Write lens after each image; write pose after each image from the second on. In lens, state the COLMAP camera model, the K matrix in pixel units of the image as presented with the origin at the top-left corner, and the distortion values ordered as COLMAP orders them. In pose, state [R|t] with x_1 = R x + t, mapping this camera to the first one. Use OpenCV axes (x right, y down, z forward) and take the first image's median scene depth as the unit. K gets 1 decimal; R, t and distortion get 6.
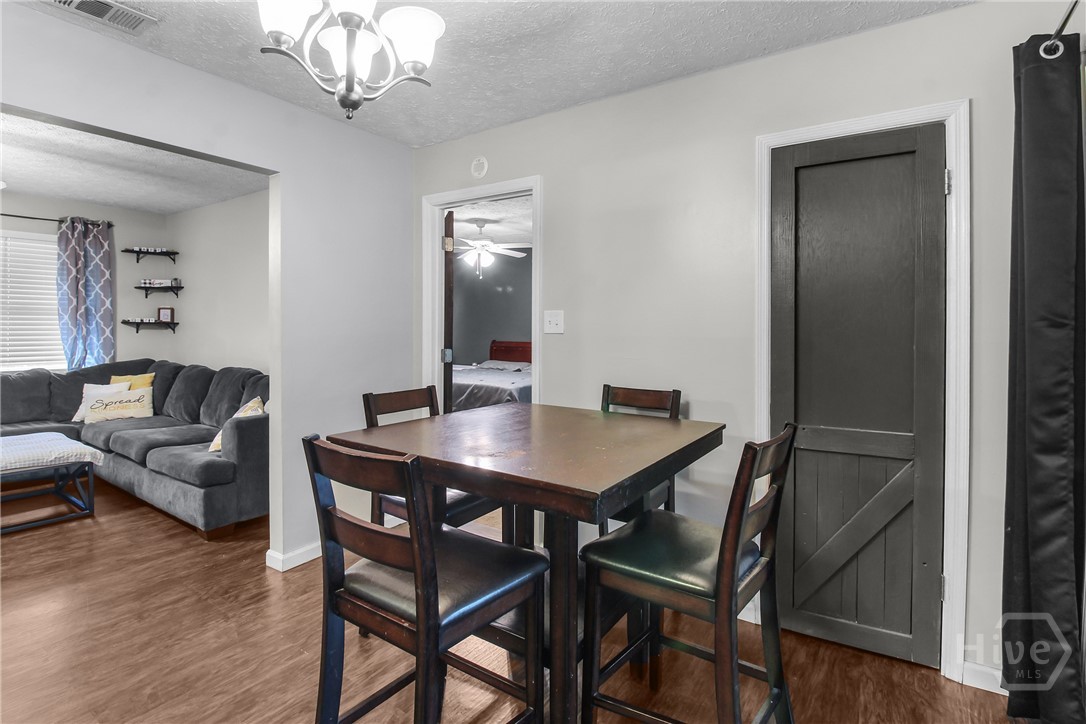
lens RADIAL K [[533.1, 0, 534.5], [0, 533.1, 328.1], [0, 0, 1]] dist [-0.012321, -0.004232]
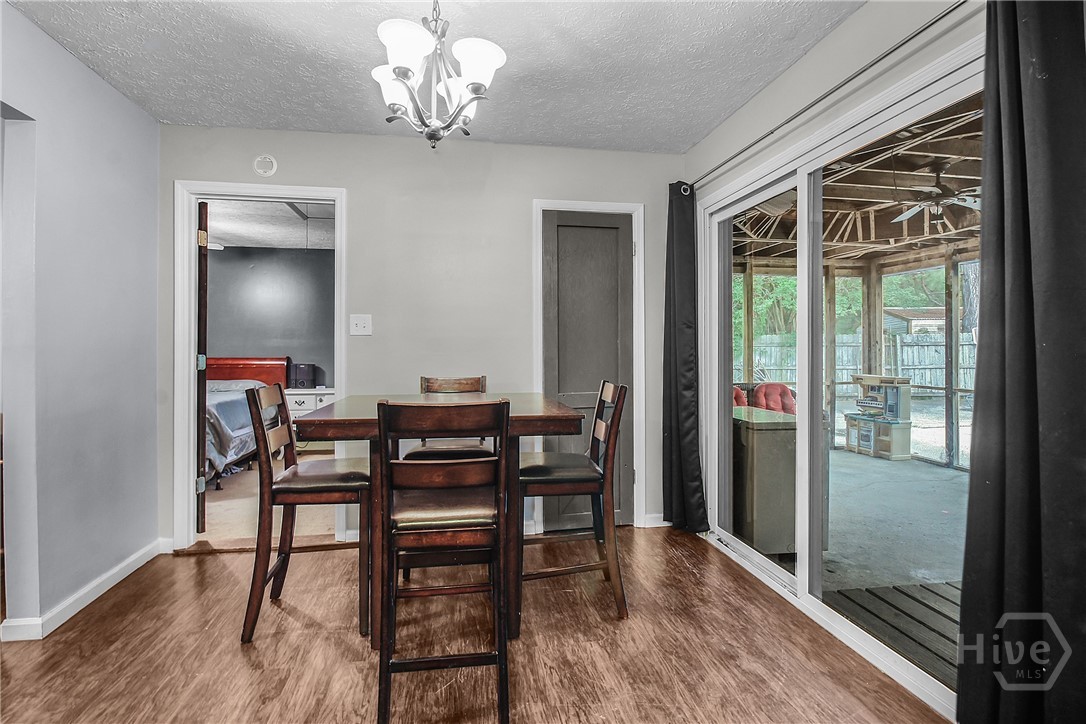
lens RADIAL K [[533.1, 0, 526.4], [0, 533.1, 348.3], [0, 0, 1]] dist [-0.012321, -0.004232]
pose [[0.727426, -0.001561, 0.686184, -0.676135], [0.006178, 0.999972, -0.004274, 0.063130], [-0.686158, 0.007348, 0.727415, -0.053038]]
